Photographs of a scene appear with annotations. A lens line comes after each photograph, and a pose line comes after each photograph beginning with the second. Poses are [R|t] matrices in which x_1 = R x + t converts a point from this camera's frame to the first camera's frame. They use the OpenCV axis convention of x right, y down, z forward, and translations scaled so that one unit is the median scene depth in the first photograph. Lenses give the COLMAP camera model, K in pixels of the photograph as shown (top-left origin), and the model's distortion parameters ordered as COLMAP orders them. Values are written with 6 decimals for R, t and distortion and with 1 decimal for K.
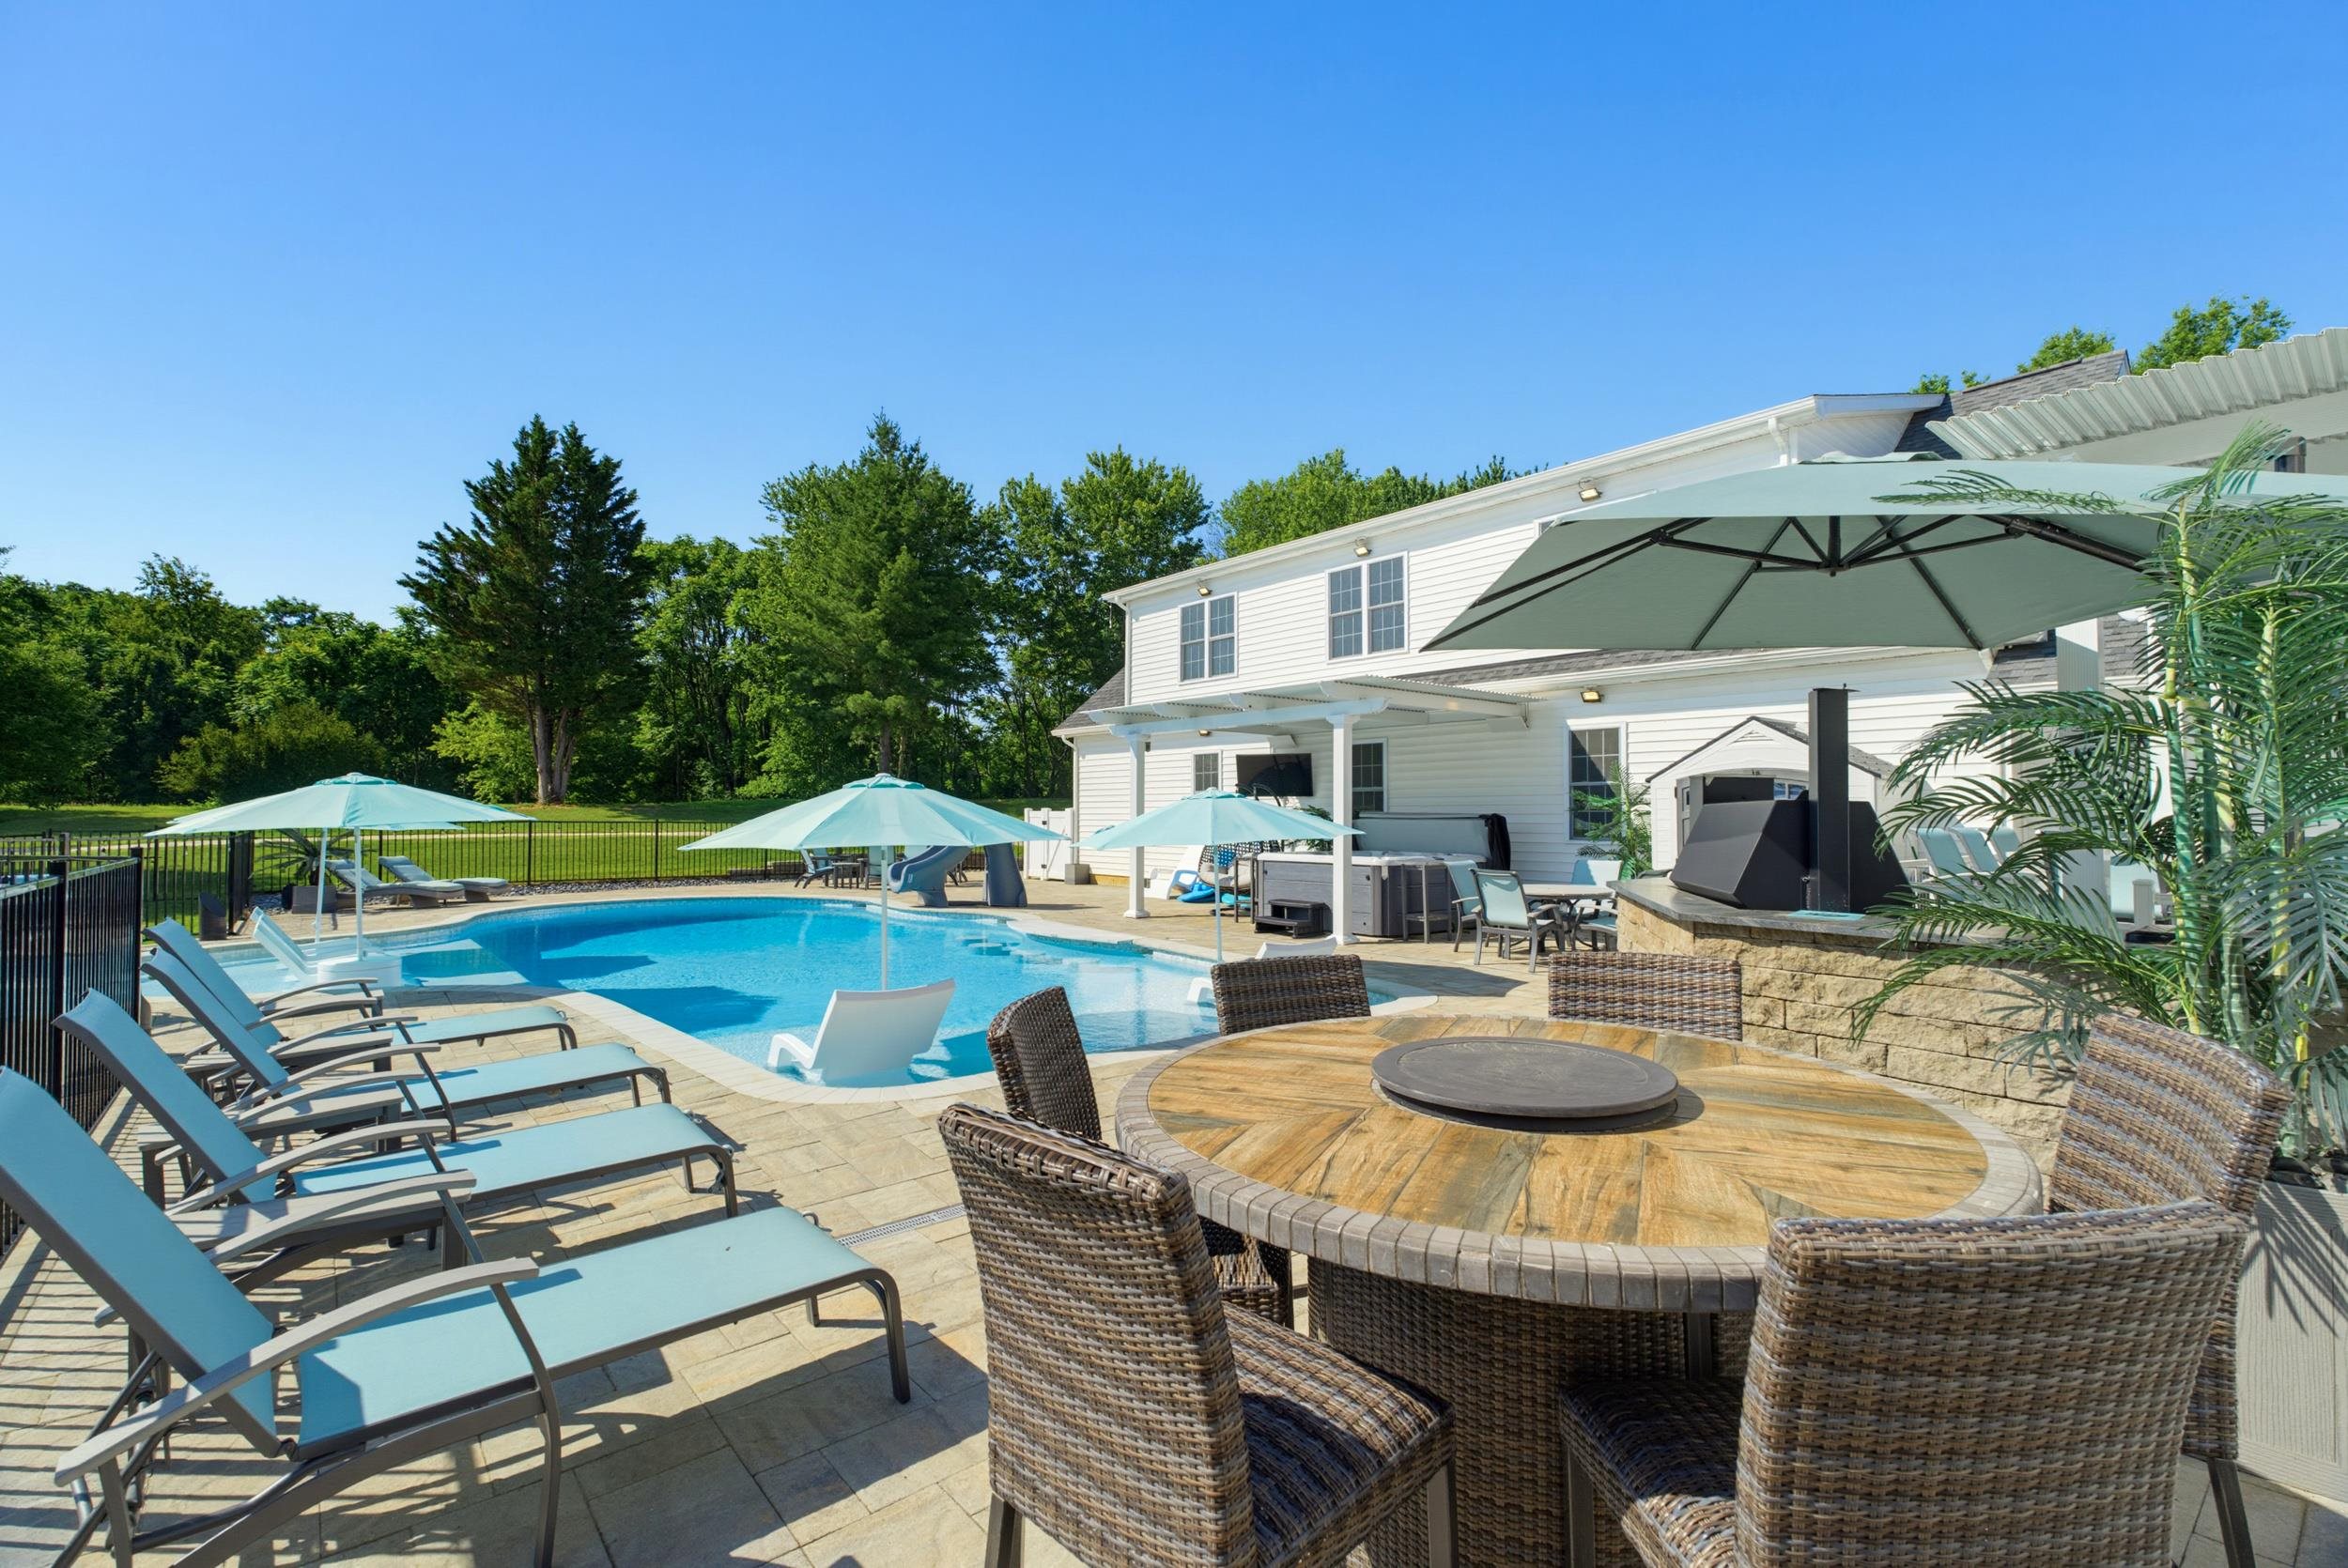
lens RADIAL K [[1065.0, 0, 1162.6], [0, 1065.0, 804.0], [0, 0, 1]] dist [0.001091, -0.000014]
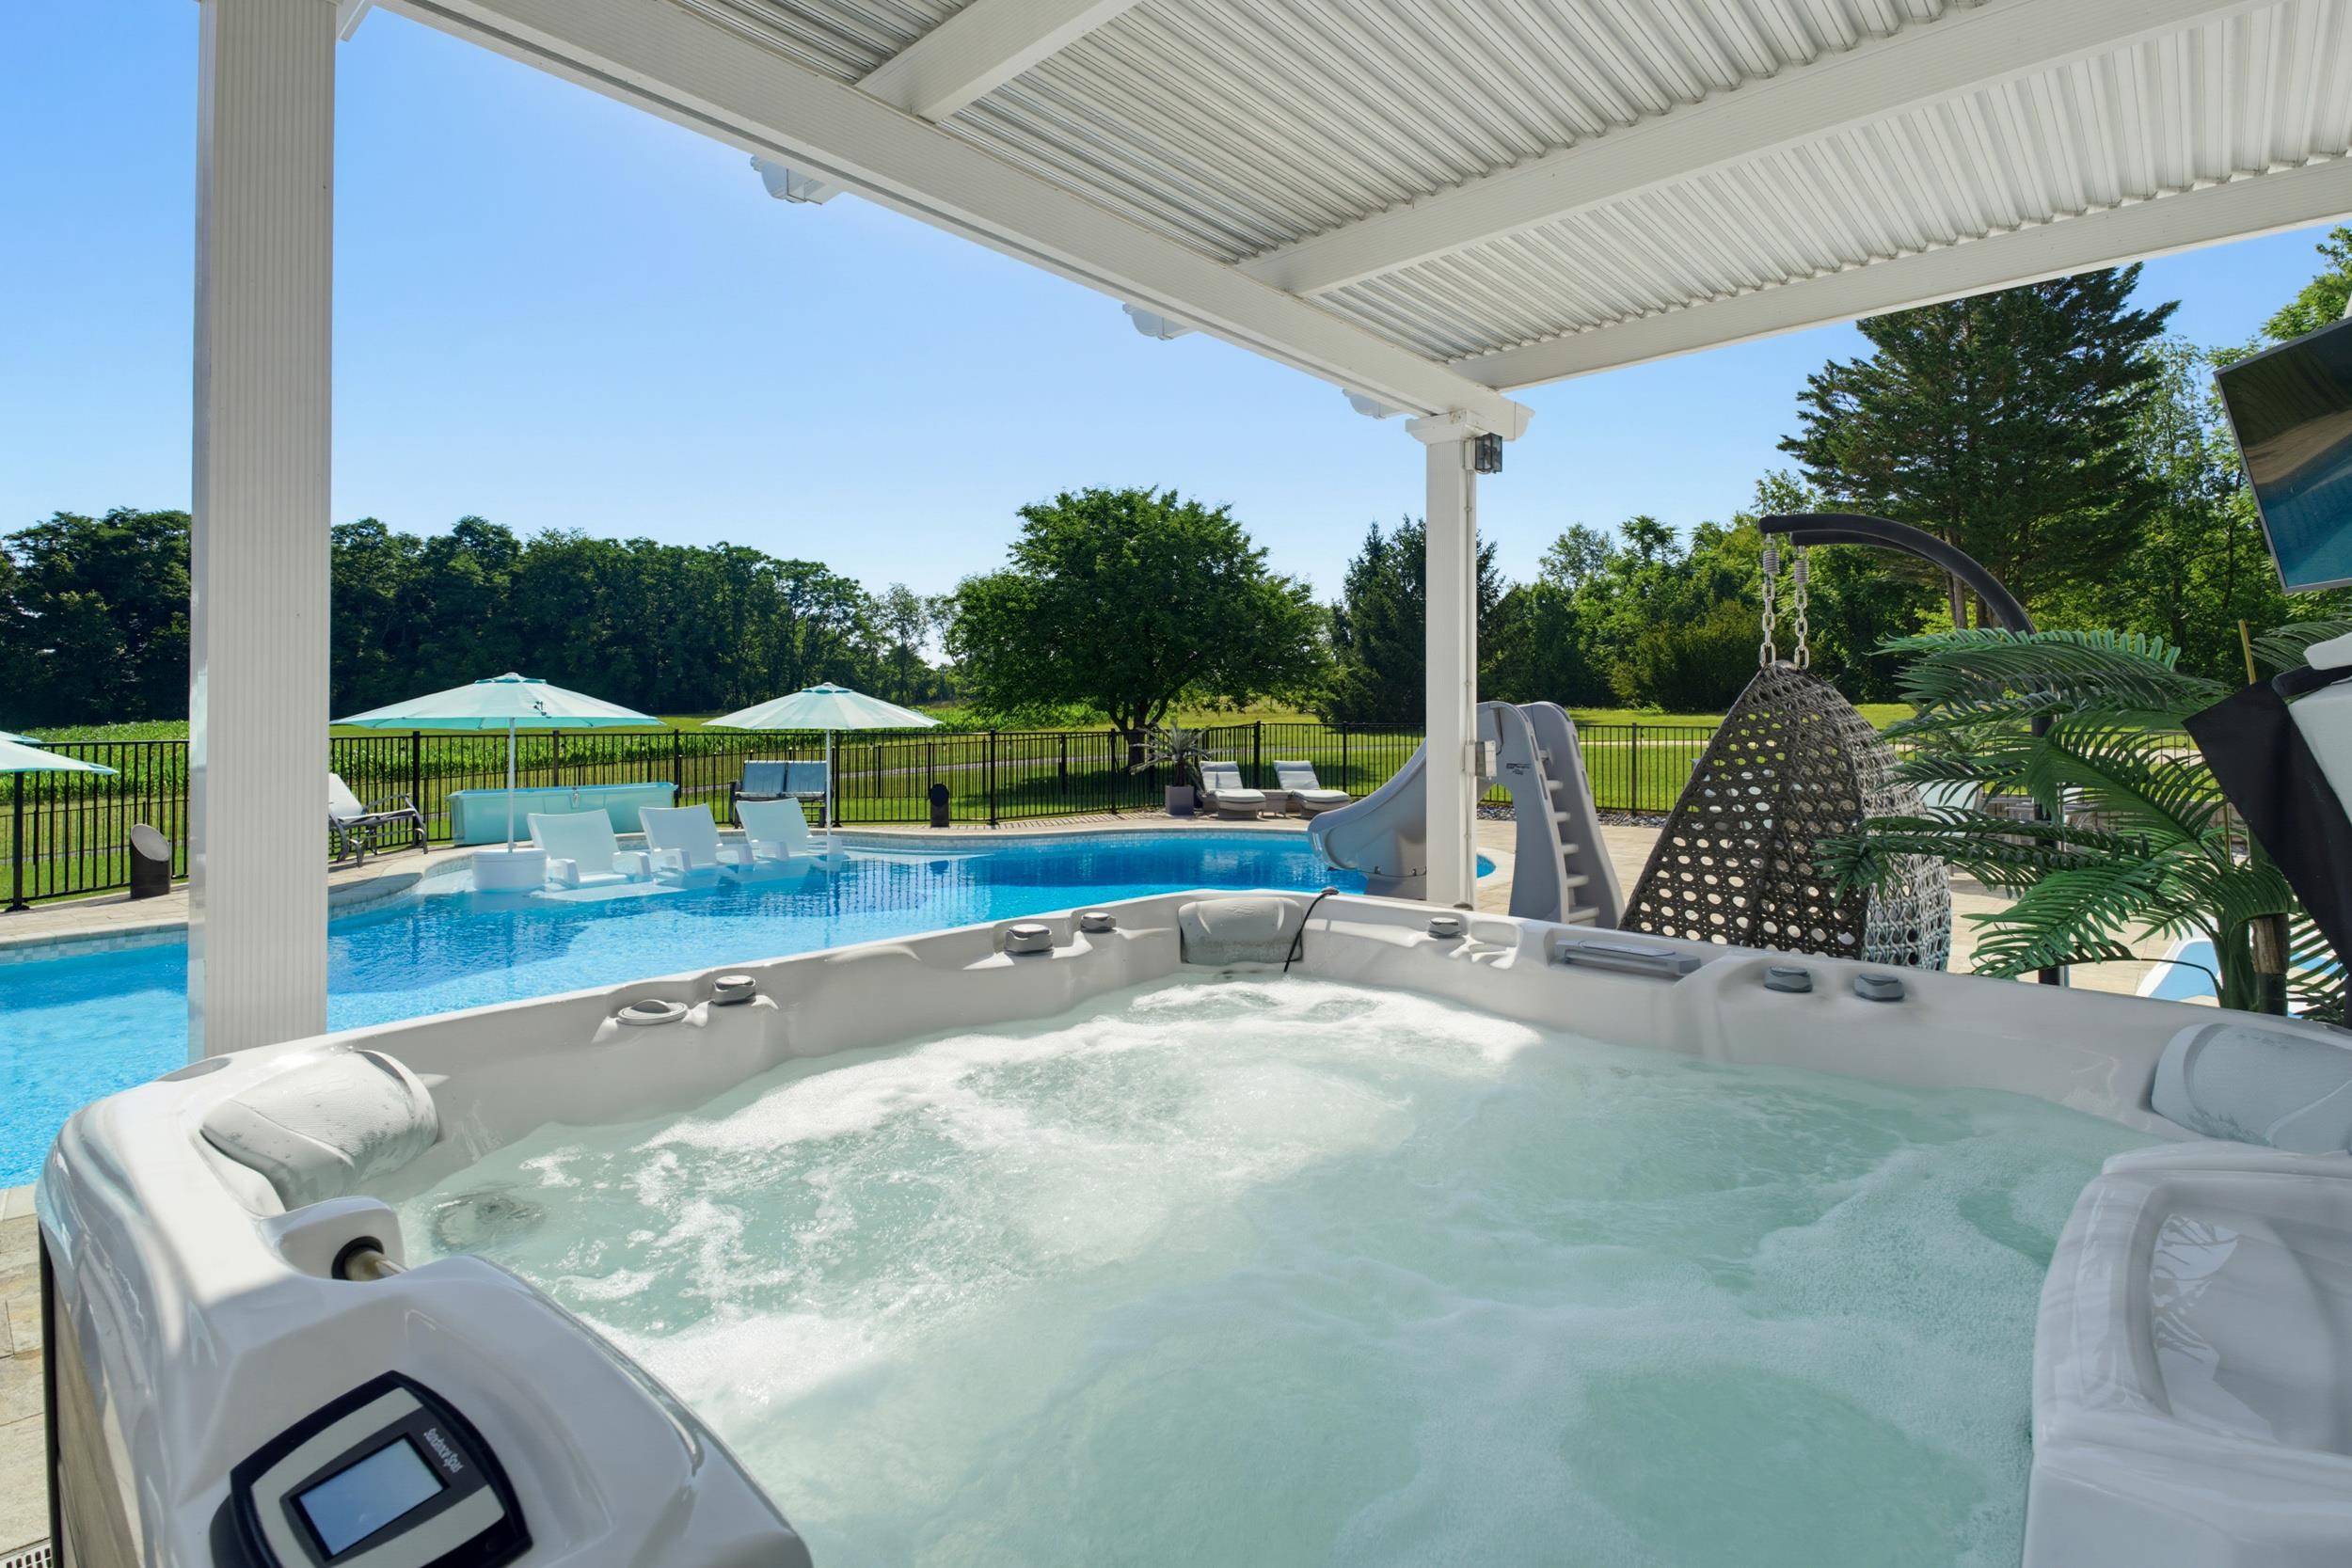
lens RADIAL K [[1119.2, 0, 1172.1], [0, 1119.2, 724.8], [0, 0, 1]] dist [0.001528, -0.000556]
pose [[0.117988, 0.007666, -0.992985, 0.124310], [0.009384, 0.999917, 0.008834, 0.003642], [0.992971, -0.010361, 0.117906, 0.398505]]
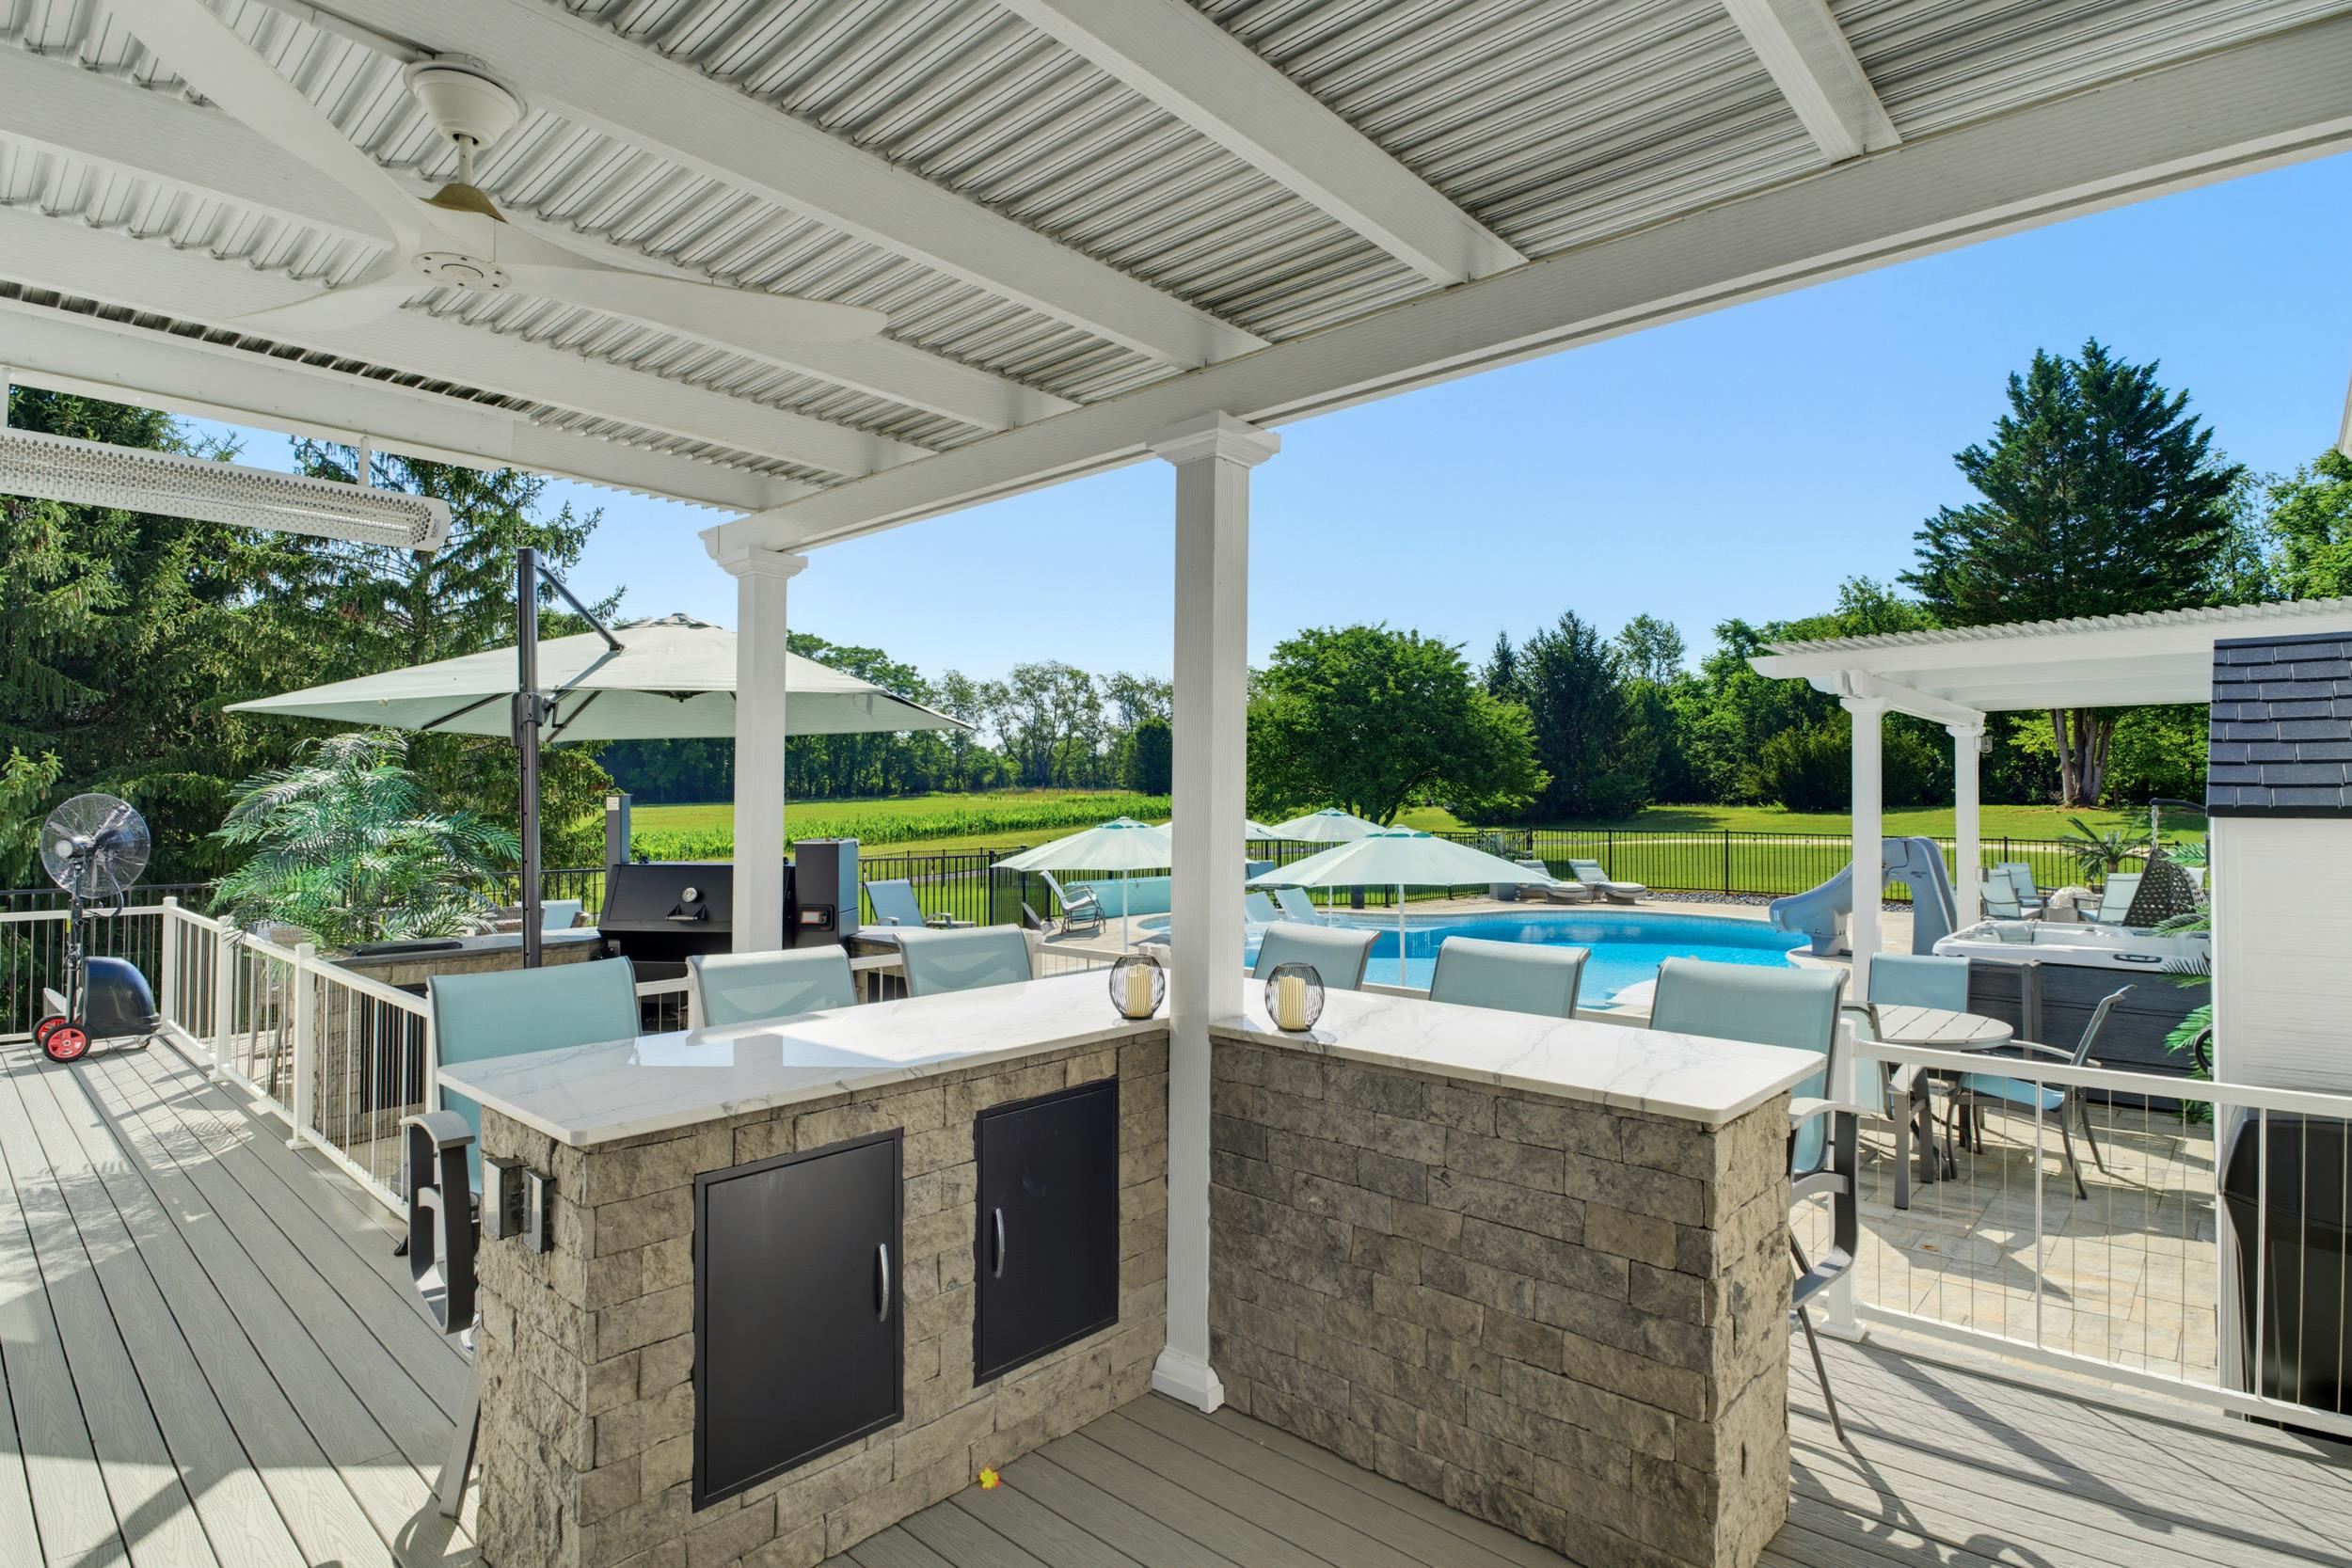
lens RADIAL K [[1198.5, 0, 1167.3], [0, 1198.5, 786.6], [0, 0, 1]] dist [-0.007777, -0.000205]
pose [[0.120755, -0.009812, -0.992634, 0.287759], [0.007776, 0.999930, -0.008938, -0.012627], [0.992652, -0.006640, 0.120823, 0.196341]]
